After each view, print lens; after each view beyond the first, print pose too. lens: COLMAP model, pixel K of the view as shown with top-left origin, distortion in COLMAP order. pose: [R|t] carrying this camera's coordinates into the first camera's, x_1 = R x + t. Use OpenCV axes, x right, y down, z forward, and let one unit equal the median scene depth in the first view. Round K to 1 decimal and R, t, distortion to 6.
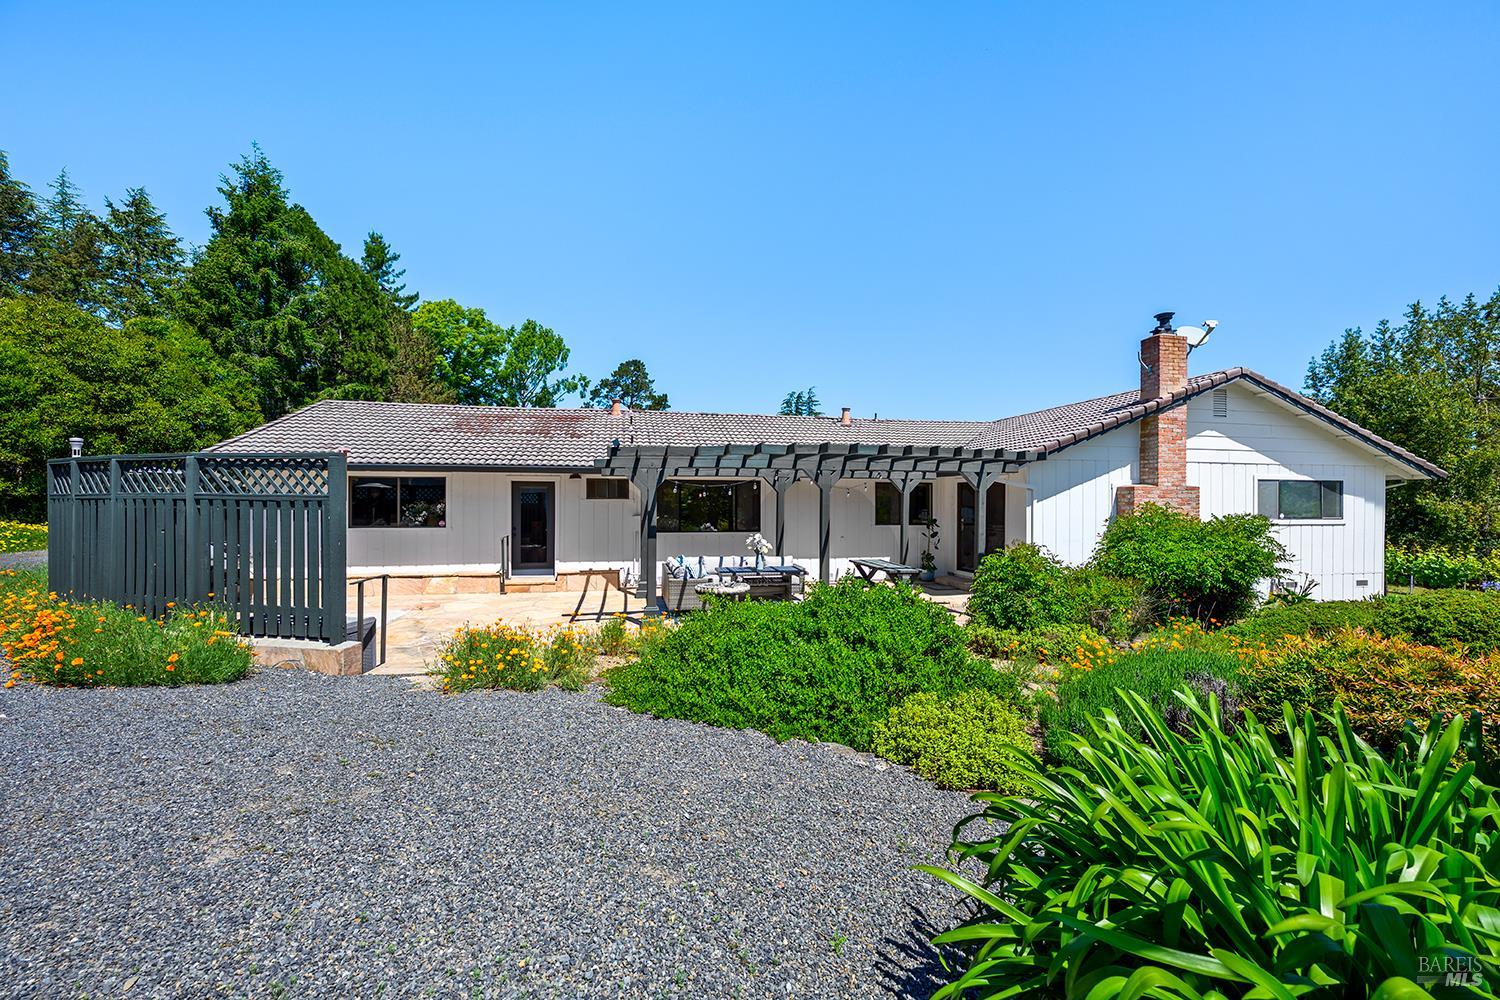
lens RADIAL K [[601.8, 0, 750.0], [0, 601.8, 500.0], [0, 0, 1]] dist [-0.000753, -0.000053]
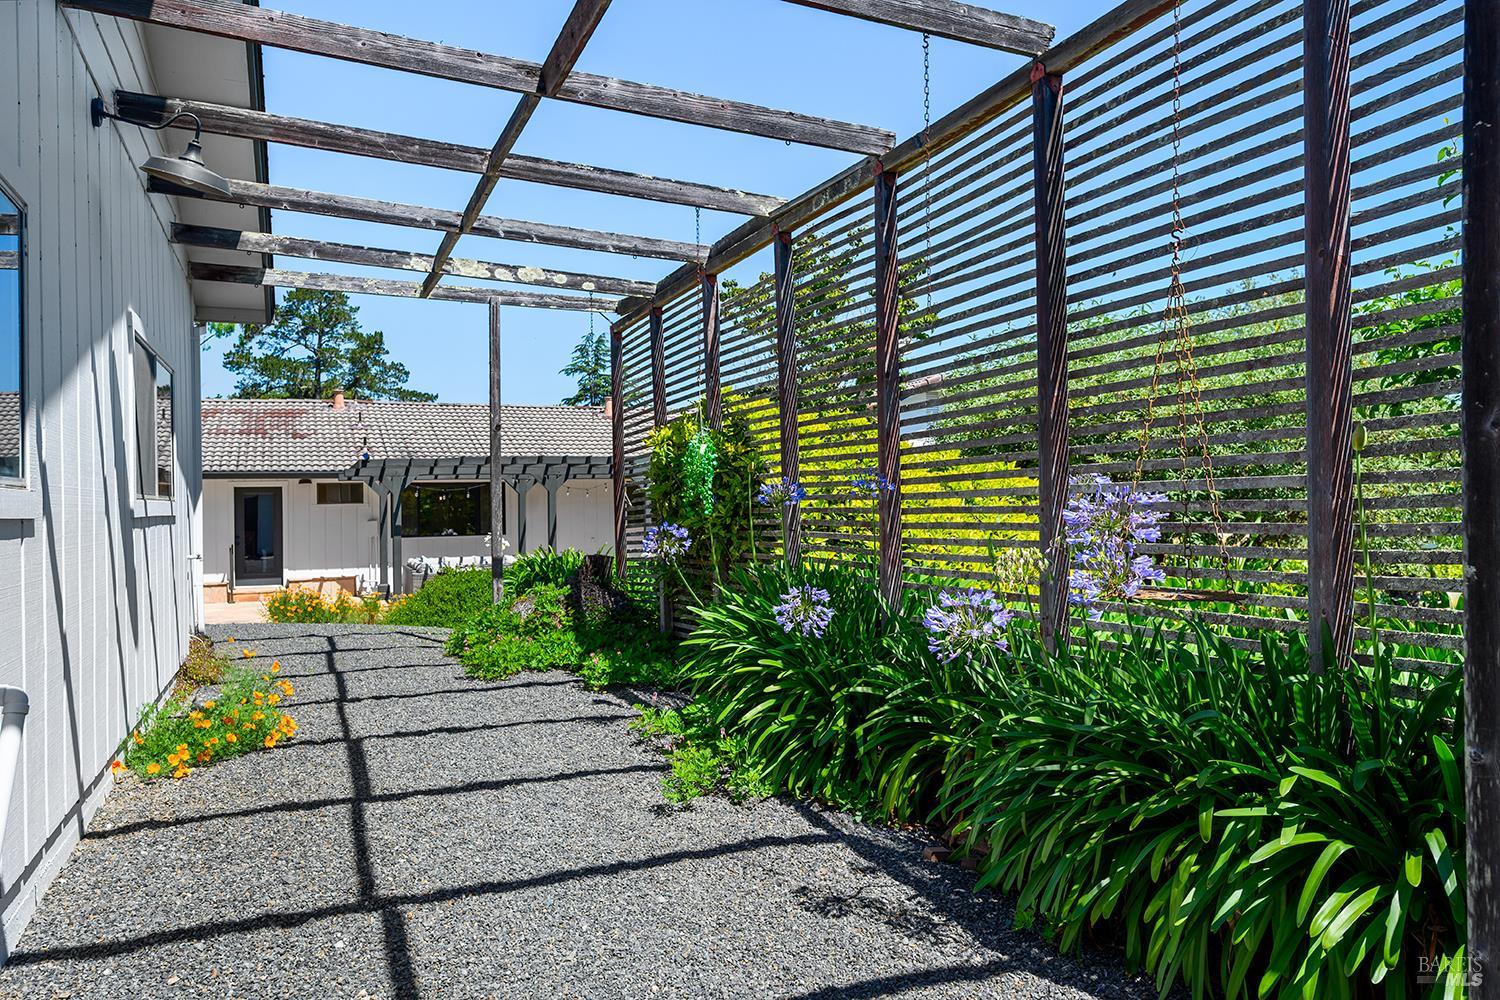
lens RADIAL K [[944.7, 0, 750.0], [0, 944.7, 500.0], [0, 0, 1]] dist [-0.001311, -0.000284]
pose [[0.972823, -0.020898, 0.230605, 0.059473], [0.020877, 0.999779, 0.002530, 0.002497], [-0.230607, 0.002353, 0.973044, -0.680824]]
